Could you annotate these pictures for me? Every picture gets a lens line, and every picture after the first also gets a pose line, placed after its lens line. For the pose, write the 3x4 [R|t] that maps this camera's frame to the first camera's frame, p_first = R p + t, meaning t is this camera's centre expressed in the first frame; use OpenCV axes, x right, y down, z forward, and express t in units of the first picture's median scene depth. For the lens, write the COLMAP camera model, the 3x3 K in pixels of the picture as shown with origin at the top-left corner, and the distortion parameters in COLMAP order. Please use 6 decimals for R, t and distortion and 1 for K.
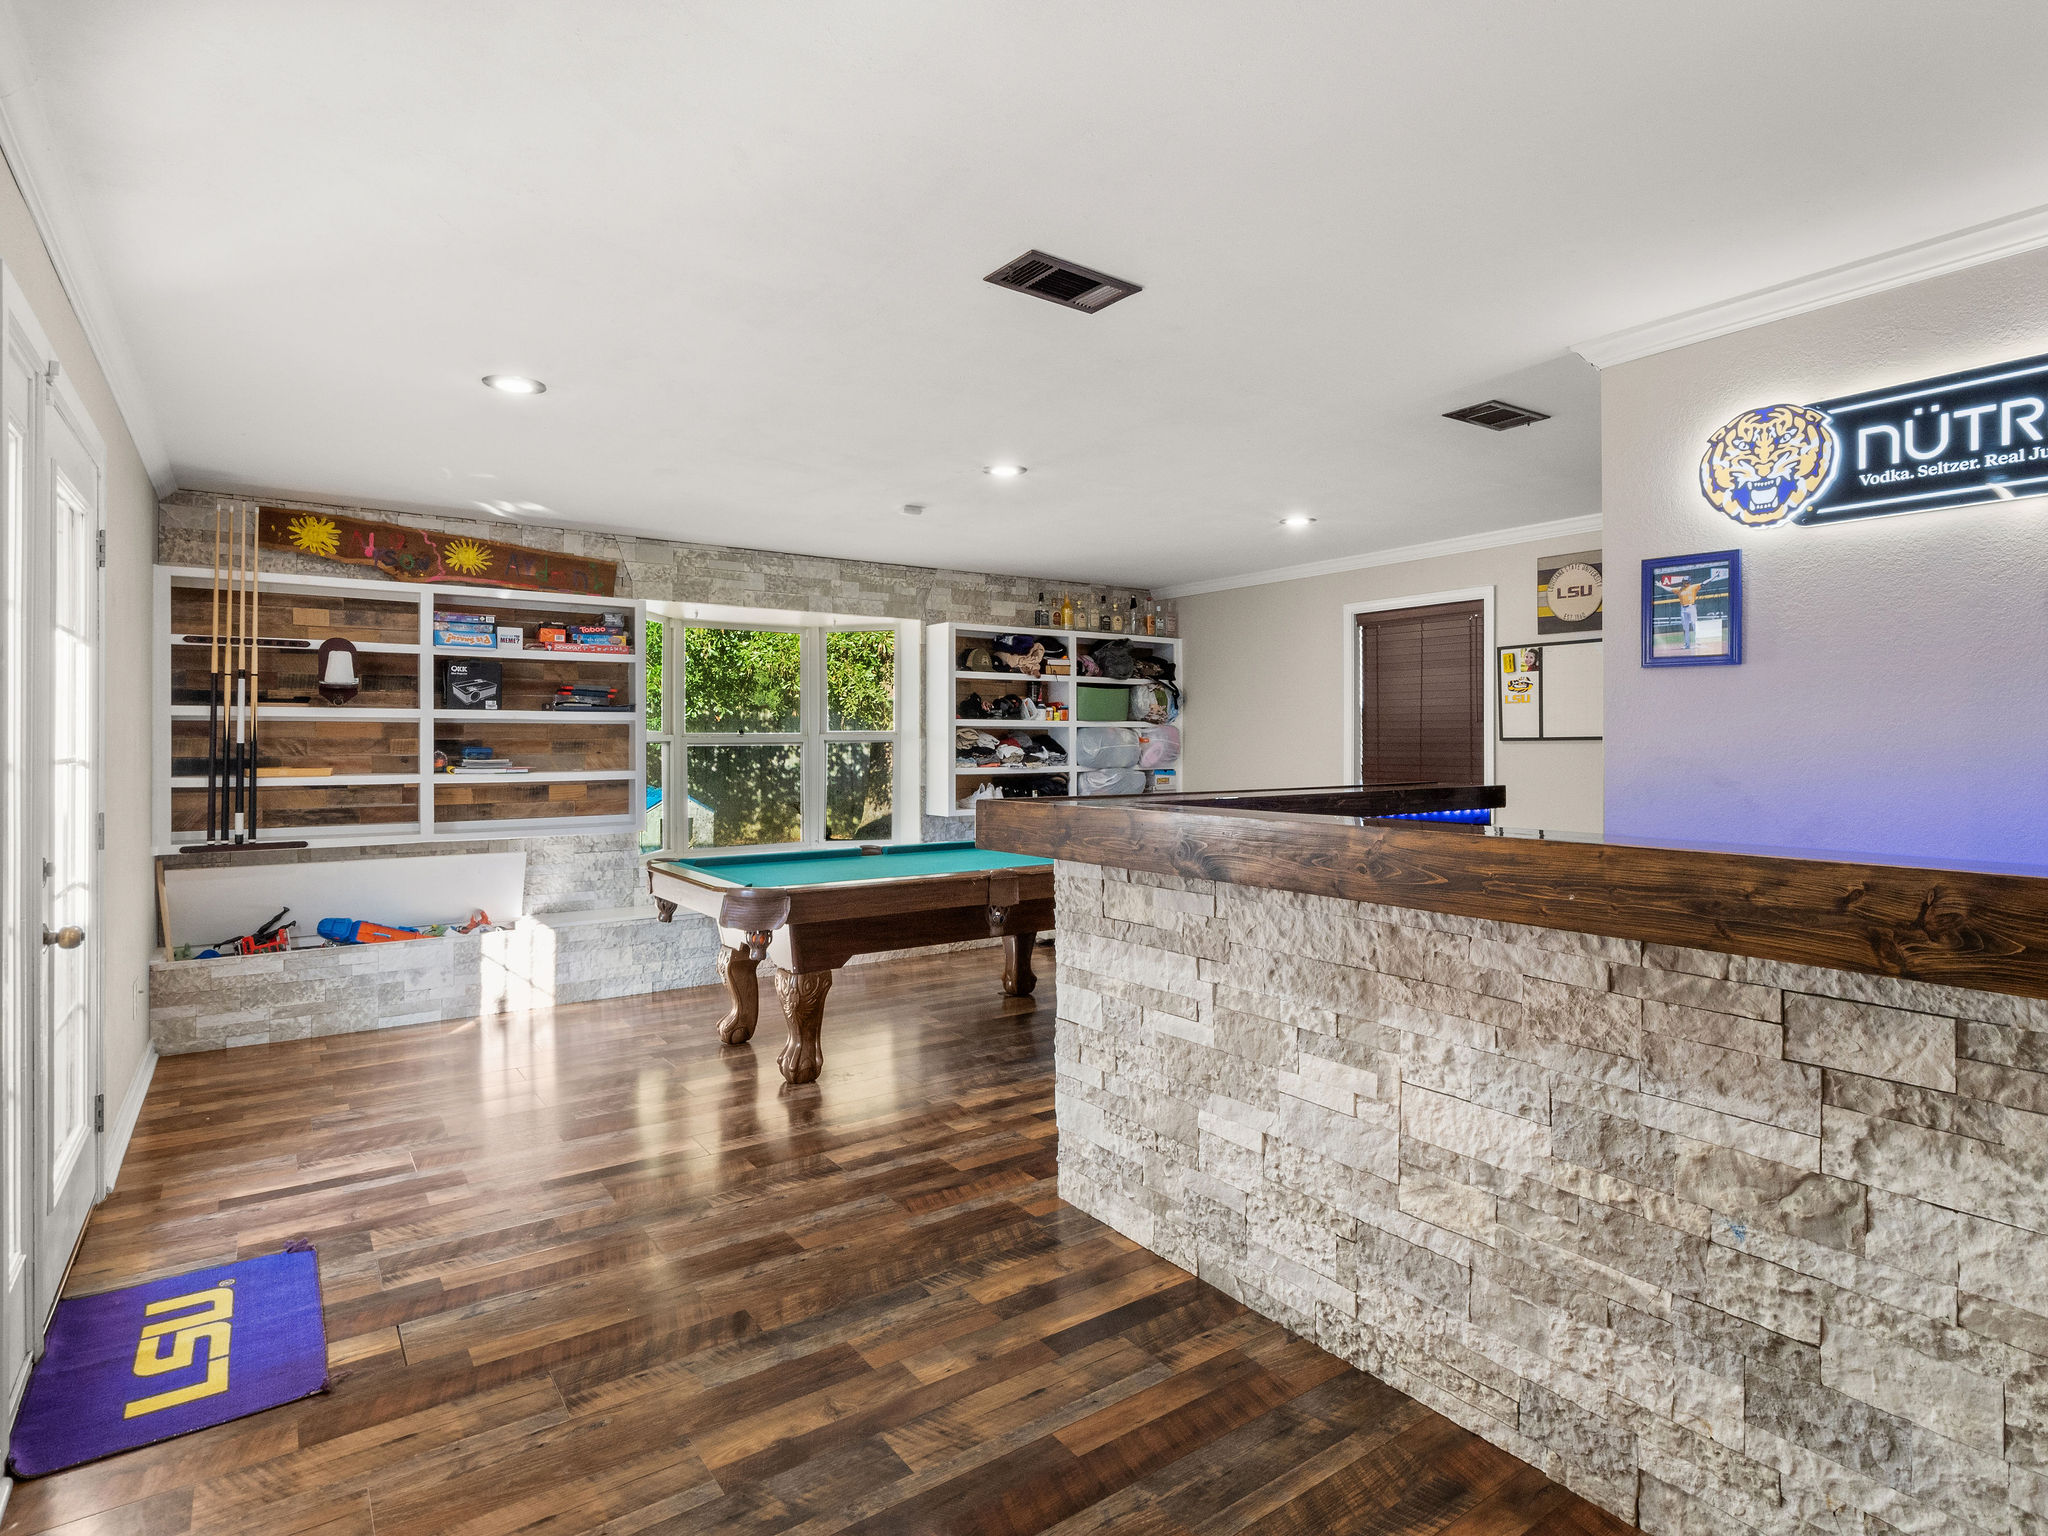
lens RADIAL K [[1067.6, 0, 1021.7], [0, 1067.6, 750.2], [0, 0, 1]] dist [-0.007726, -0.001799]
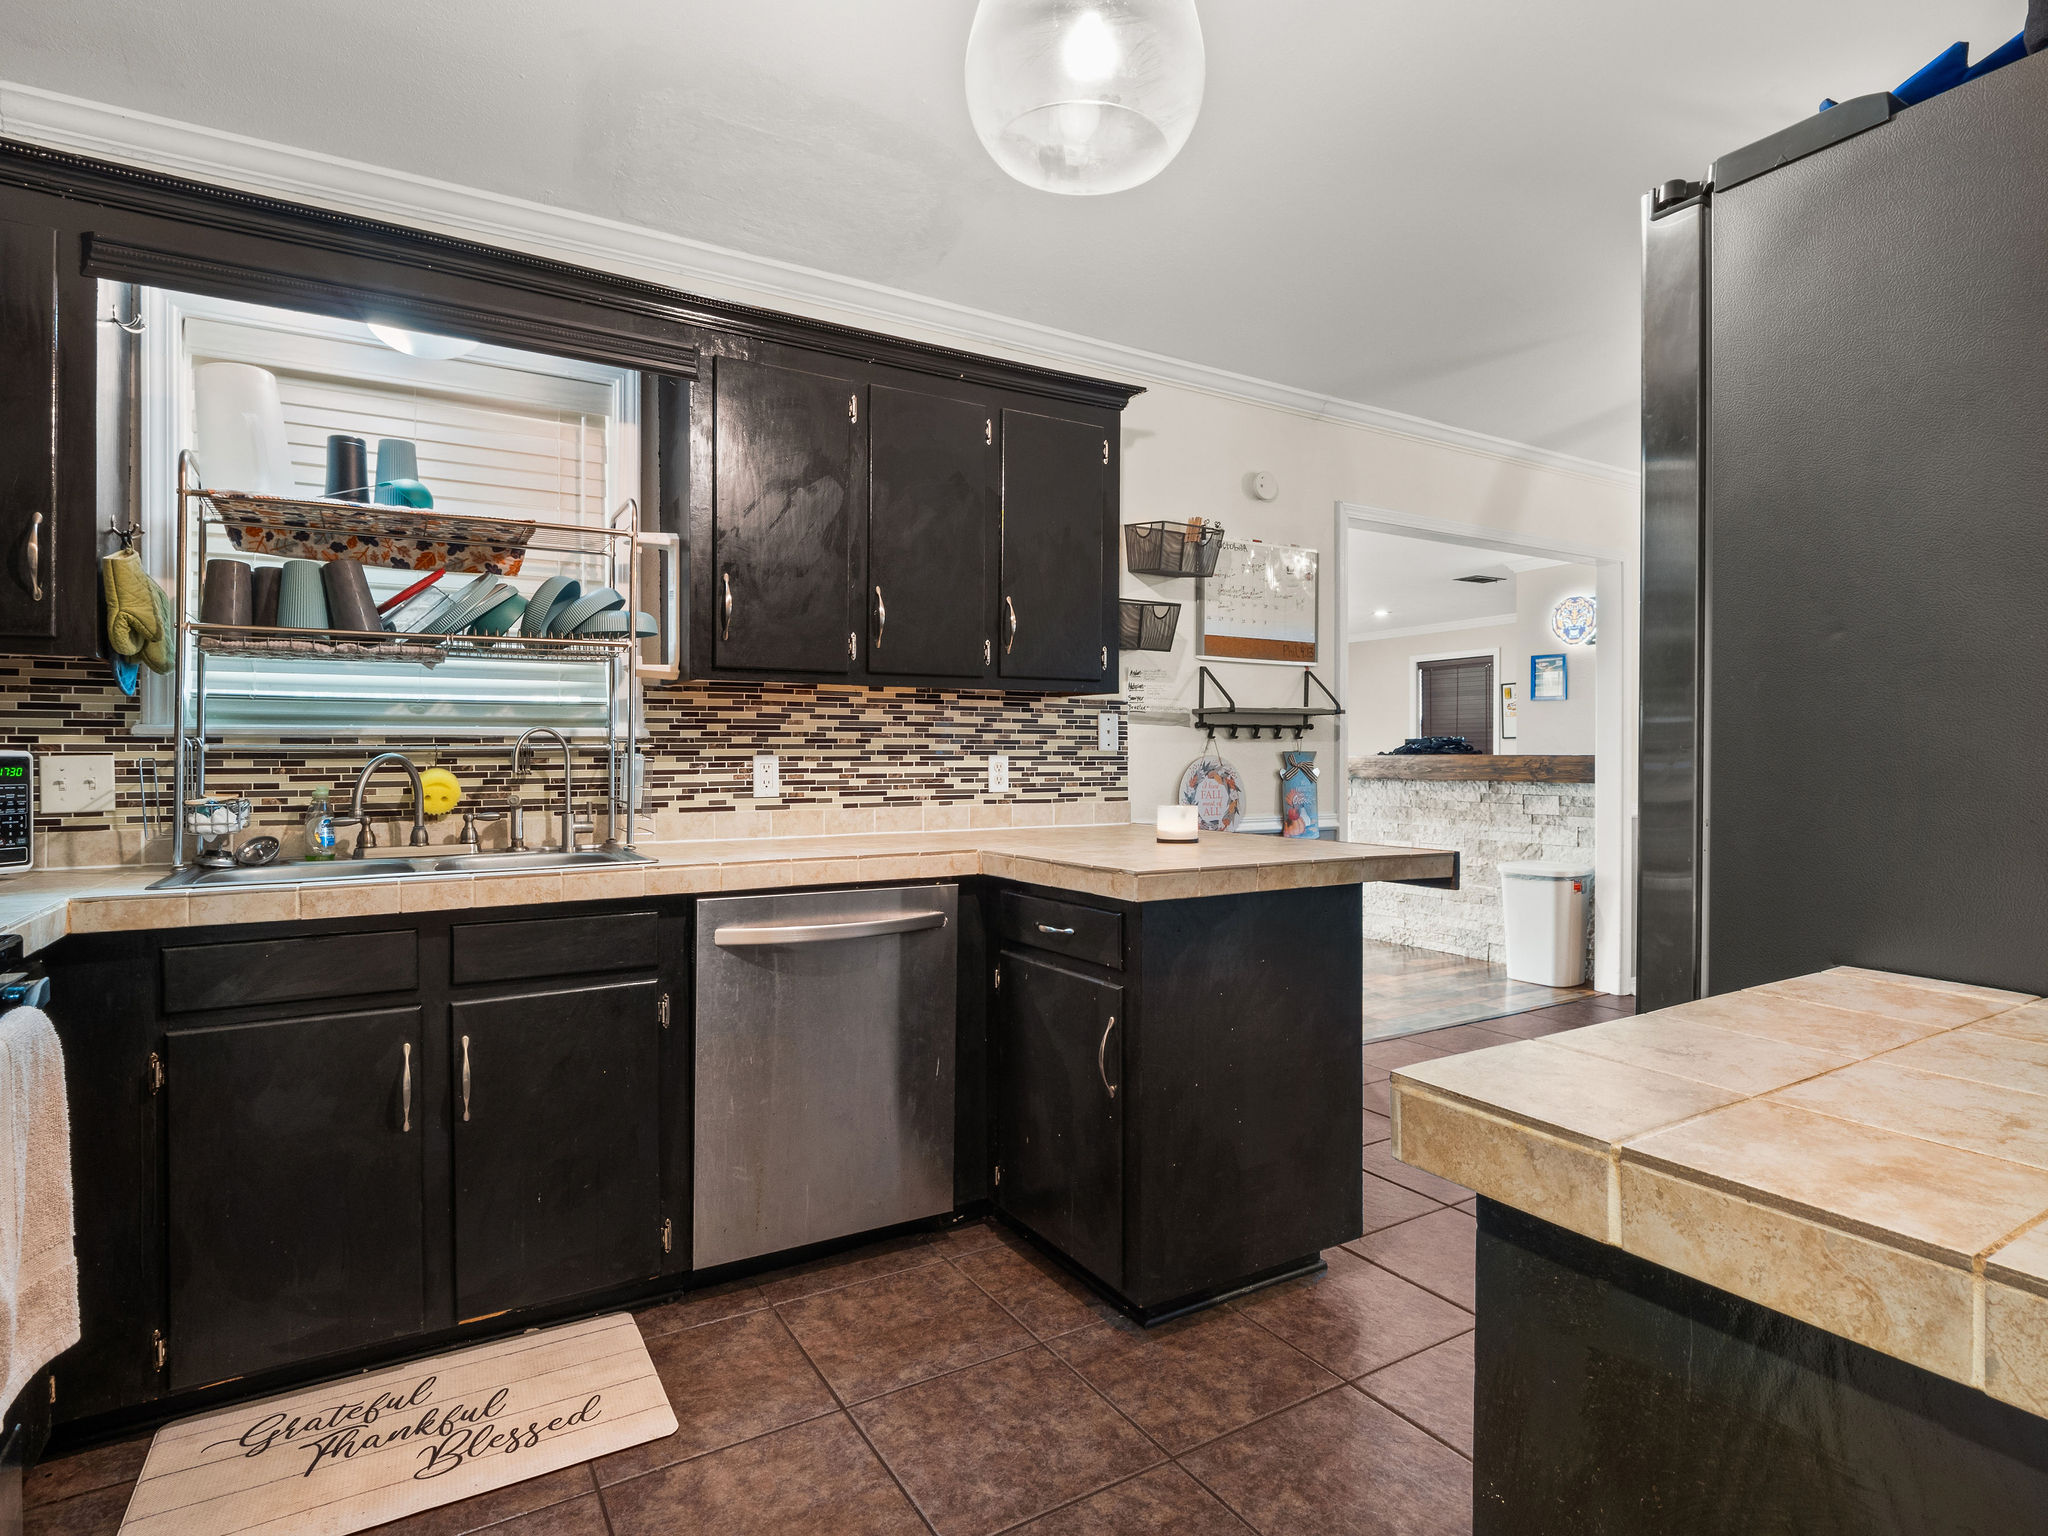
lens RADIAL K [[1065.6, 0, 1011.6], [0, 1065.6, 770.6], [0, 0, 1]] dist [-0.005281, -0.001610]
pose [[0.997142, 0.001284, -0.075543, -0.440777], [-0.001068, 0.999995, 0.002908, 0.081429], [0.075547, -0.002819, 0.997138, -1.625645]]
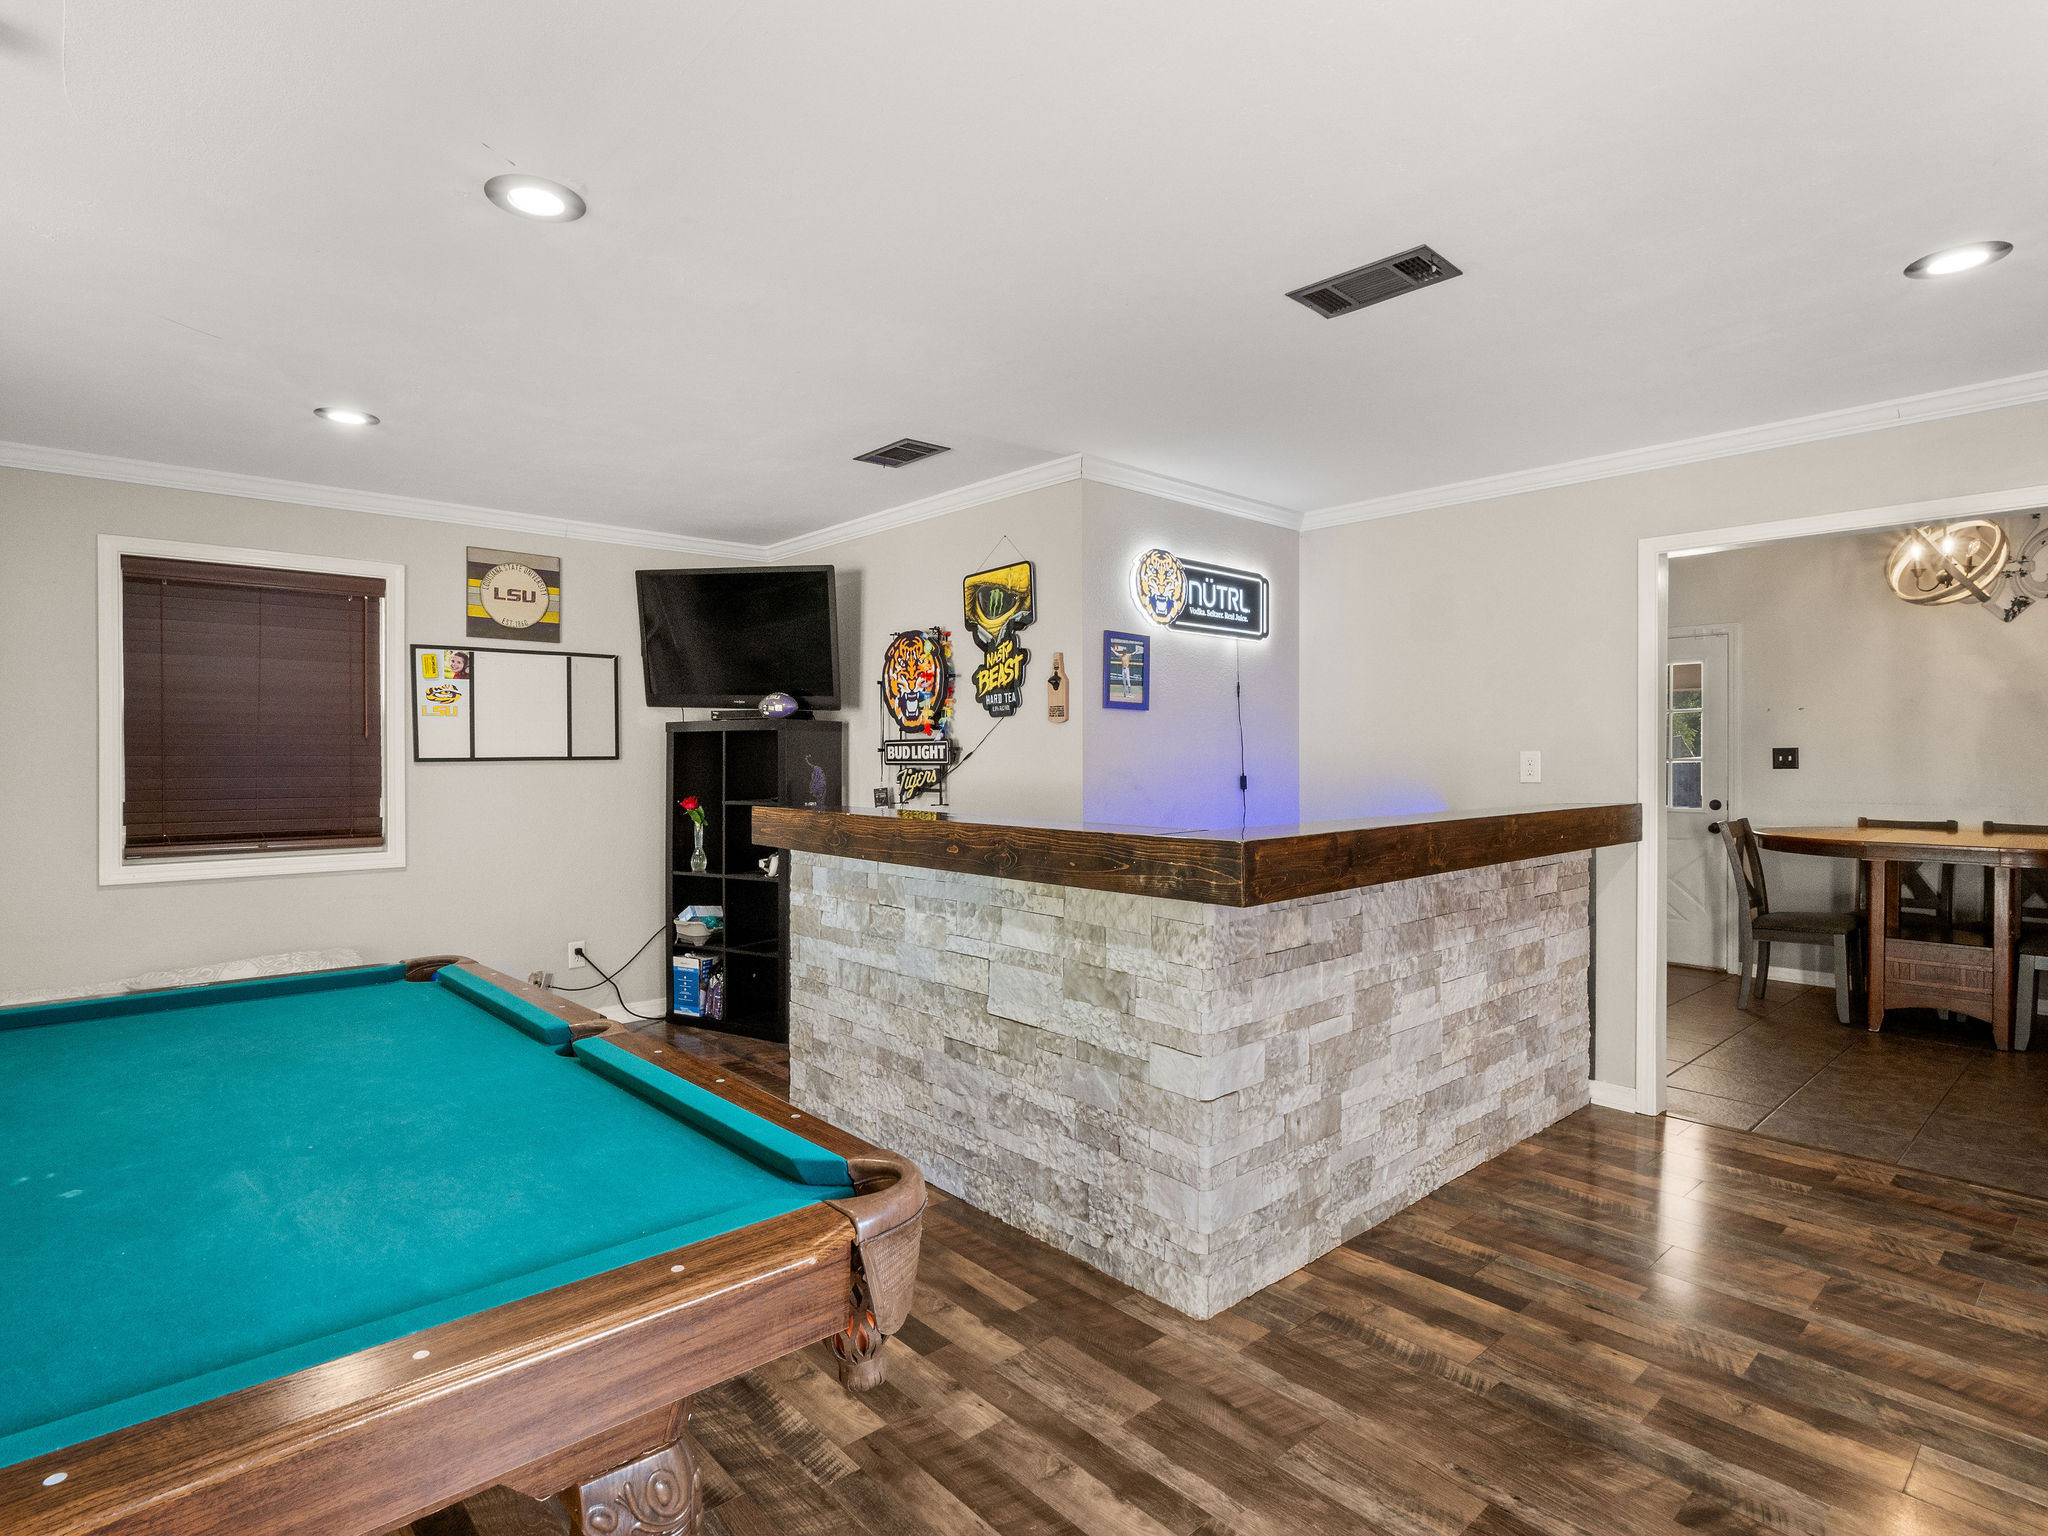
lens RADIAL K [[1065.6, 0, 1011.6], [0, 1065.6, 770.6], [0, 0, 1]] dist [-0.005281, -0.001610]
pose [[-0.114781, -0.013888, 0.993294, -0.872814], [0.011615, 0.999815, 0.015322, -0.020454], [-0.993323, 0.013296, -0.114599, 1.429404]]
